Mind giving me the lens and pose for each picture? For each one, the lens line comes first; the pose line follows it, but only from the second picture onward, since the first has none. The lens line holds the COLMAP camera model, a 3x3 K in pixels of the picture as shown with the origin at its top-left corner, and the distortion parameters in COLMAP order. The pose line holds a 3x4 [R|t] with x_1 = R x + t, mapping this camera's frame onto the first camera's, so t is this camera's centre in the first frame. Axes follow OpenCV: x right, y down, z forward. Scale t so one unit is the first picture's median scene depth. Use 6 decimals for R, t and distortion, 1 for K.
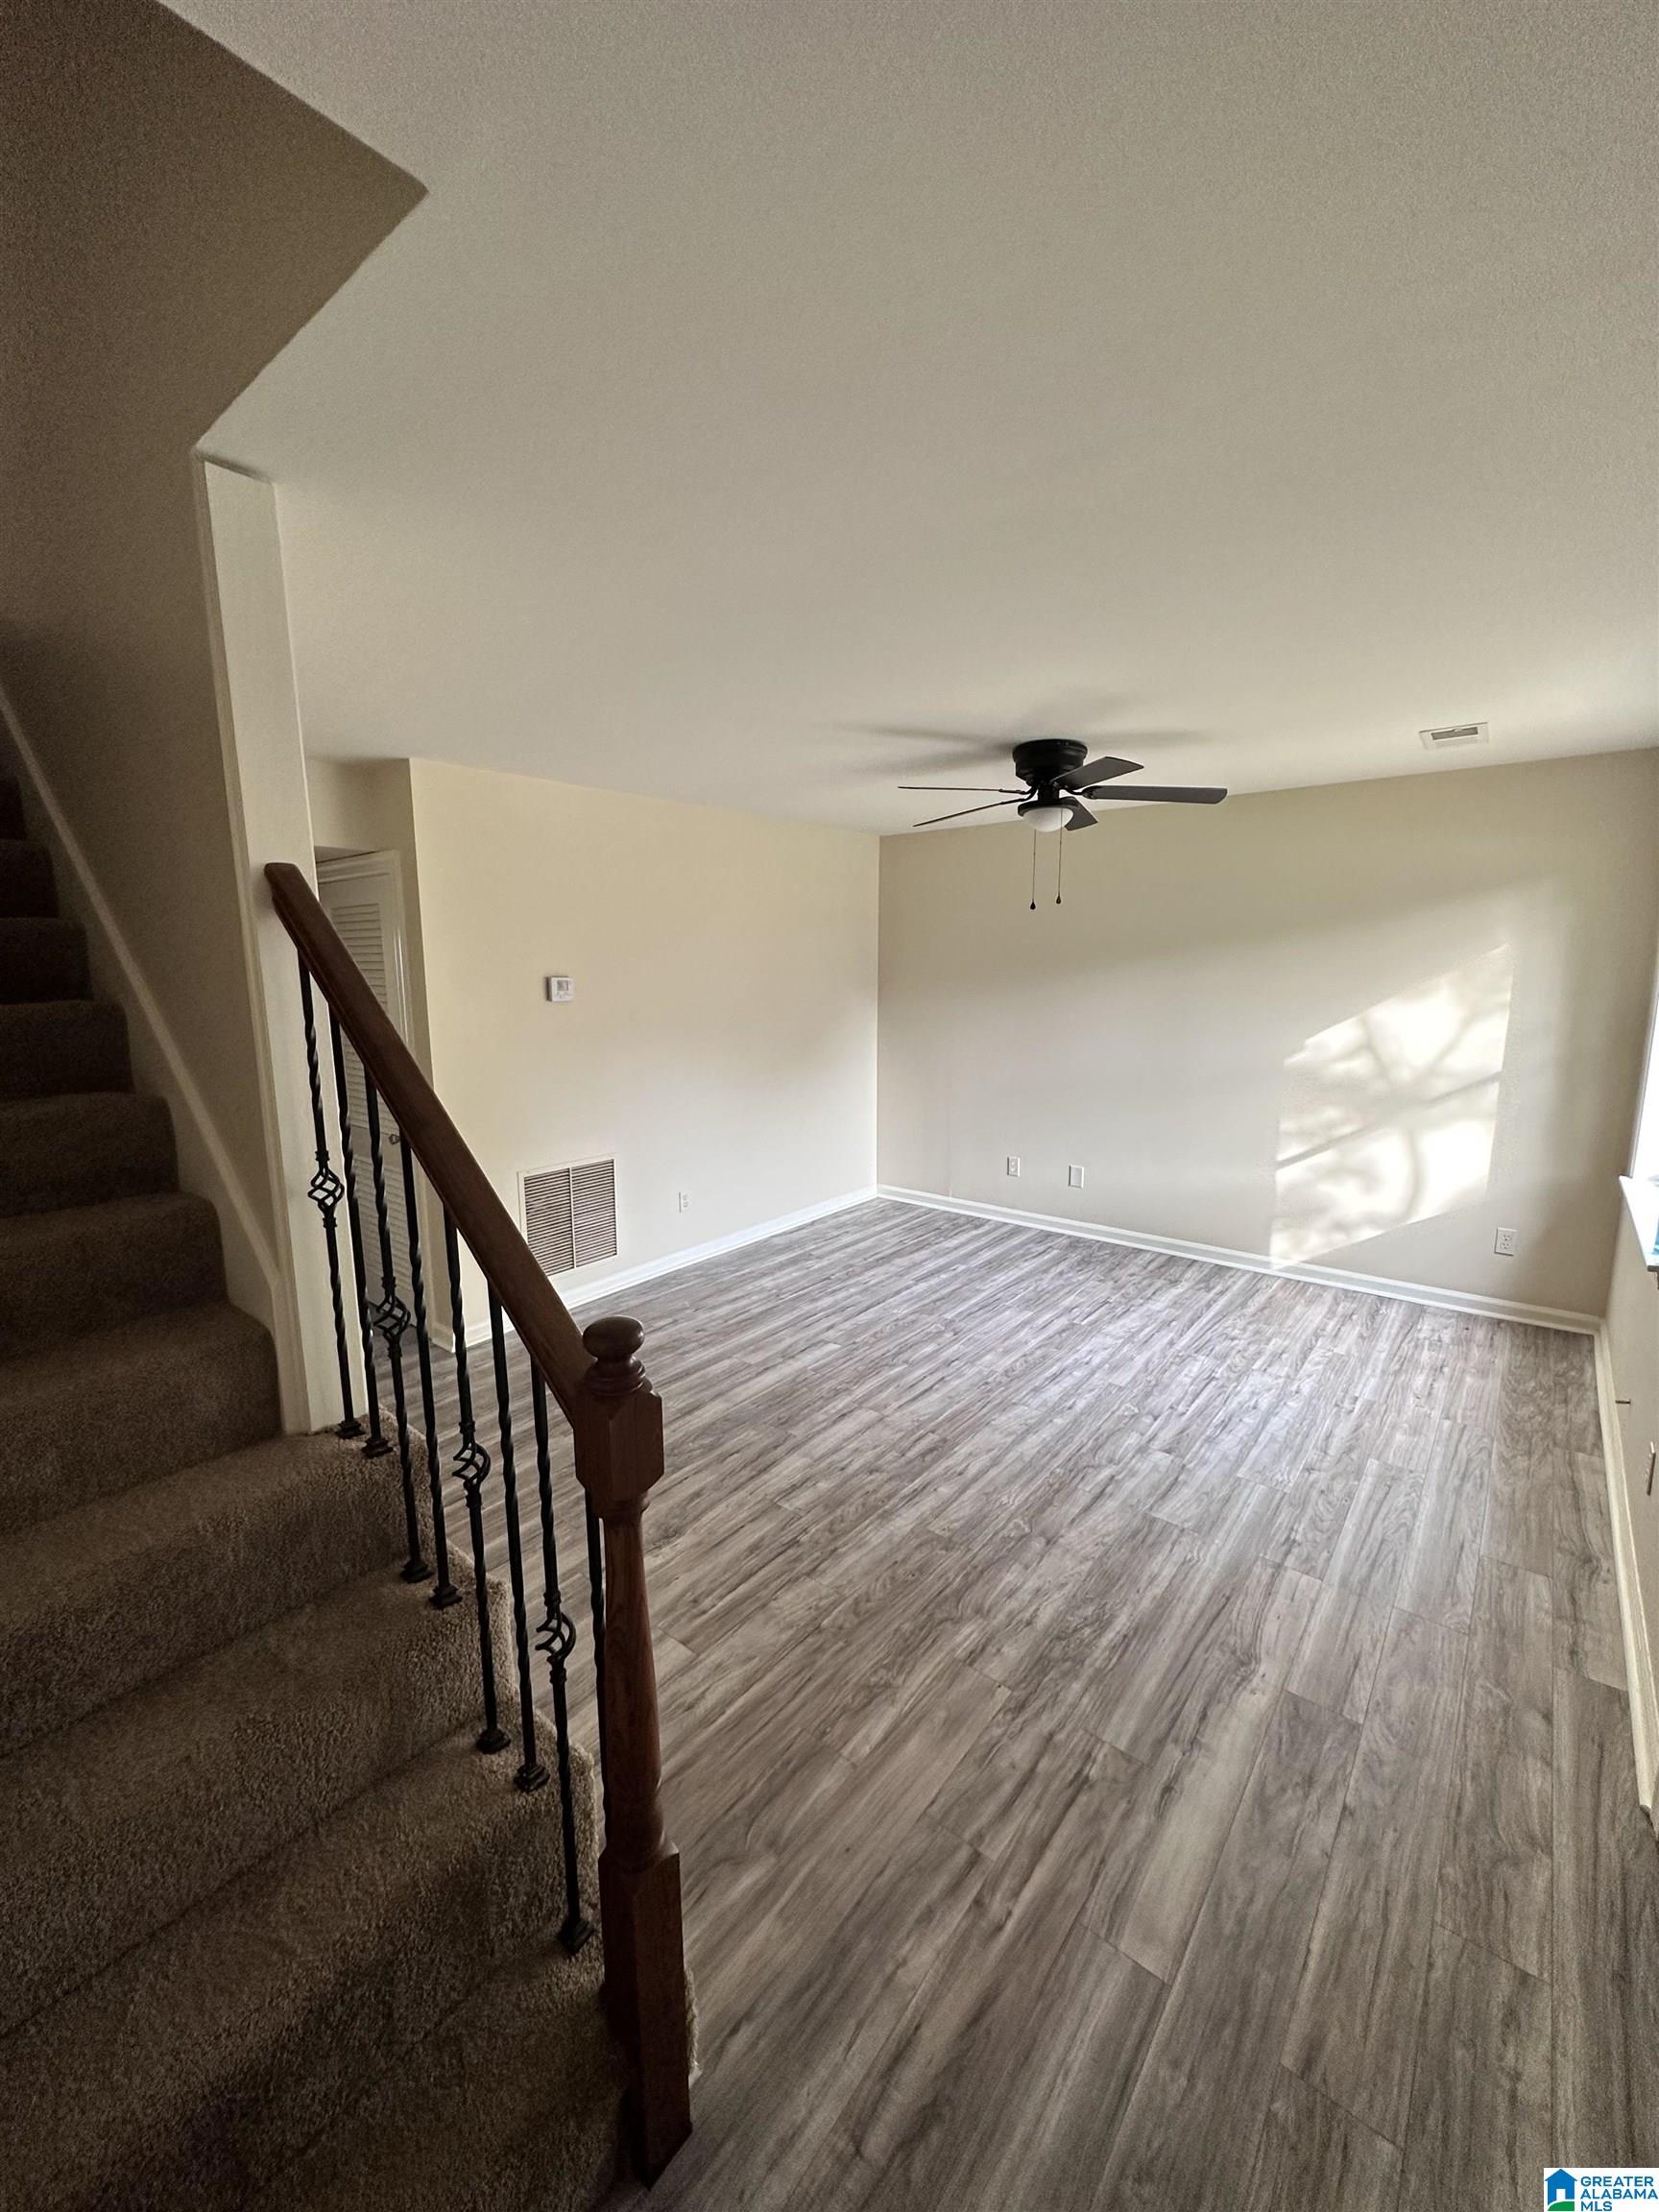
lens RADIAL K [[883.5, 0, 829.4], [0, 883.5, 1109.6], [0, 0, 1]] dist [-0.001920, 0.000305]
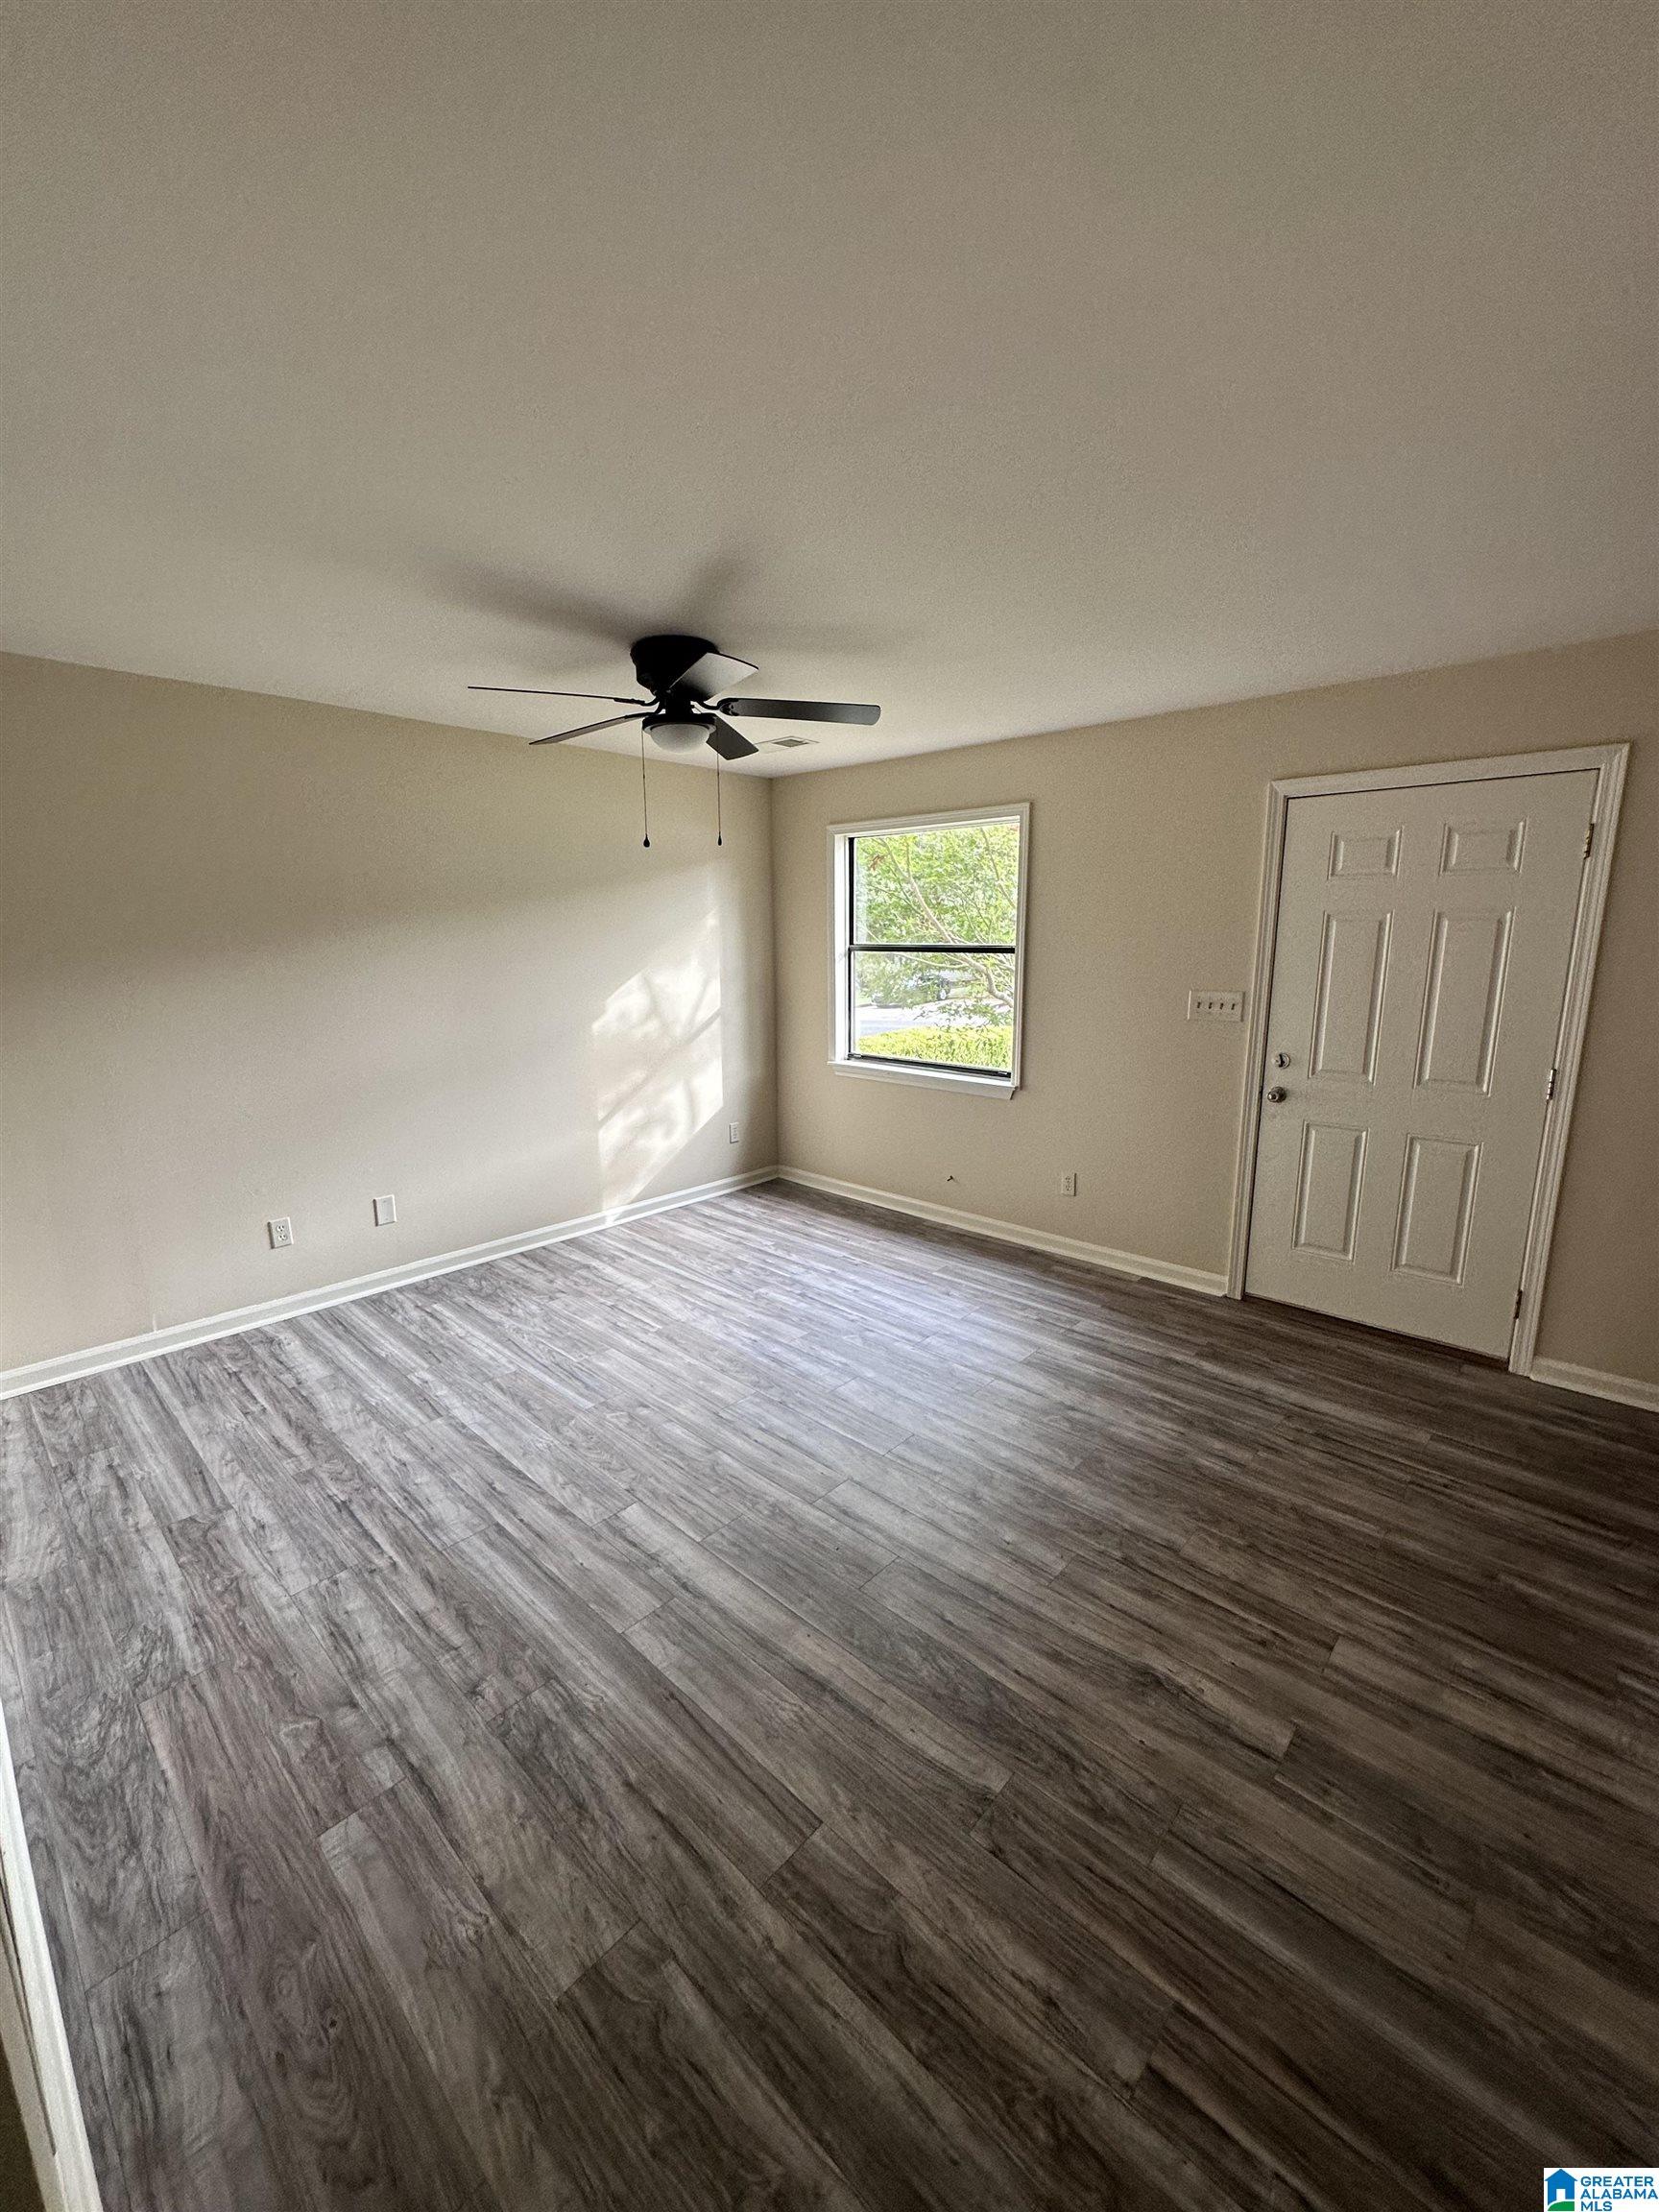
lens RADIAL K [[883.5, 0, 828.0], [0, 883.5, 1098.4], [0, 0, 1]] dist [-0.001920, 0.000305]
pose [[0.069297, -0.180416, 0.981146, -0.729334], [0.167644, 0.971630, 0.166825, -0.138814], [-0.983409, 0.152923, 0.097577, 0.977175]]
